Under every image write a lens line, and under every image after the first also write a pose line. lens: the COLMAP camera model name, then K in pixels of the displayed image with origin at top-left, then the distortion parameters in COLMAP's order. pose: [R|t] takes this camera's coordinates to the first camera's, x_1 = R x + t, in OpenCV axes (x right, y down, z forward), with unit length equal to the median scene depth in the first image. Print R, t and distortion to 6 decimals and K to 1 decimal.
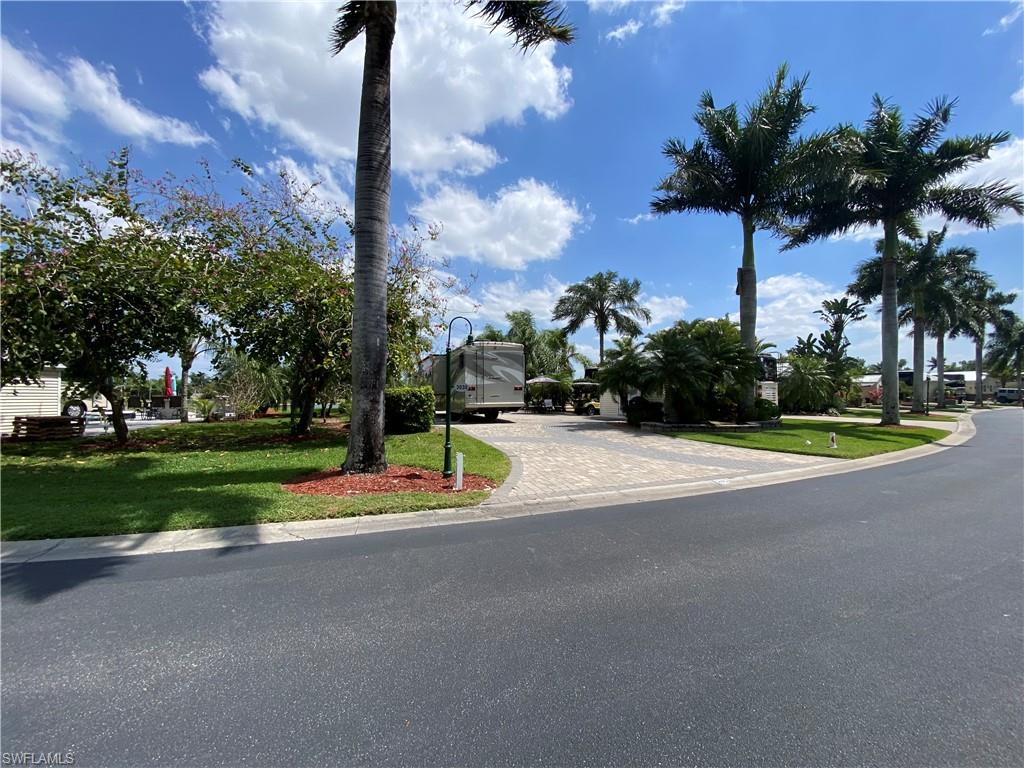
lens RADIAL K [[414.7, 0, 510.5], [0, 414.7, 391.6], [0, 0, 1]] dist [0.018680, -0.019276]
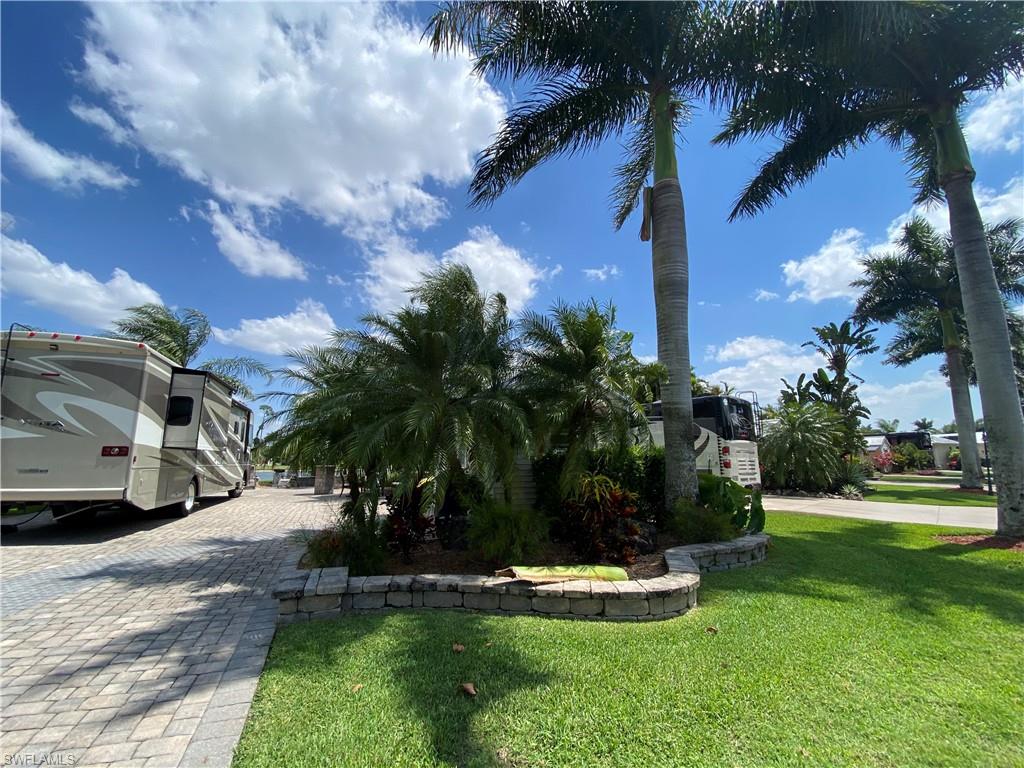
lens RADIAL K [[413.1, 0, 512.0], [0, 413.1, 384.0], [0, 0, 1]] dist [0.017496, -0.019864]
pose [[0.999630, 0.006851, 0.026337, 0.236932], [-0.002117, 0.984438, -0.175717, -0.000953], [-0.027131, 0.175596, 0.984088, 0.359368]]
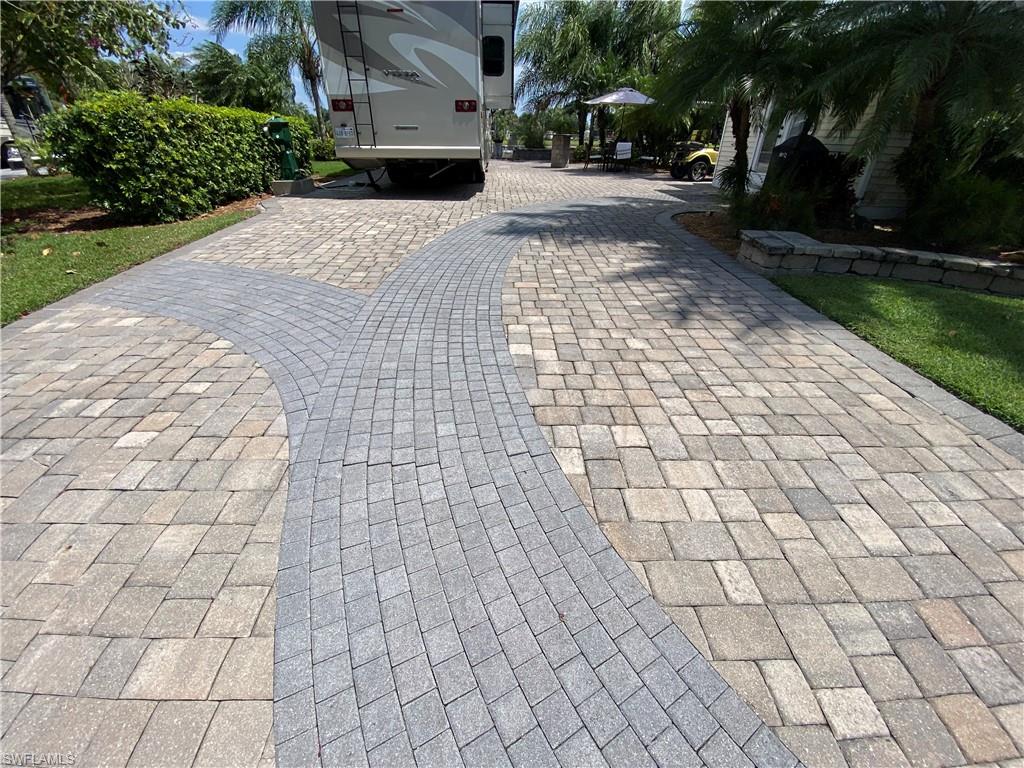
lens RADIAL K [[413.1, 0, 512.0], [0, 413.1, 384.0], [0, 0, 1]] dist [0.017496, -0.019864]
pose [[0.947563, 0.176758, -0.266234, 0.131915], [-0.013407, 0.854359, 0.519510, 0.008528], [0.319288, -0.488699, 0.811929, 0.338582]]
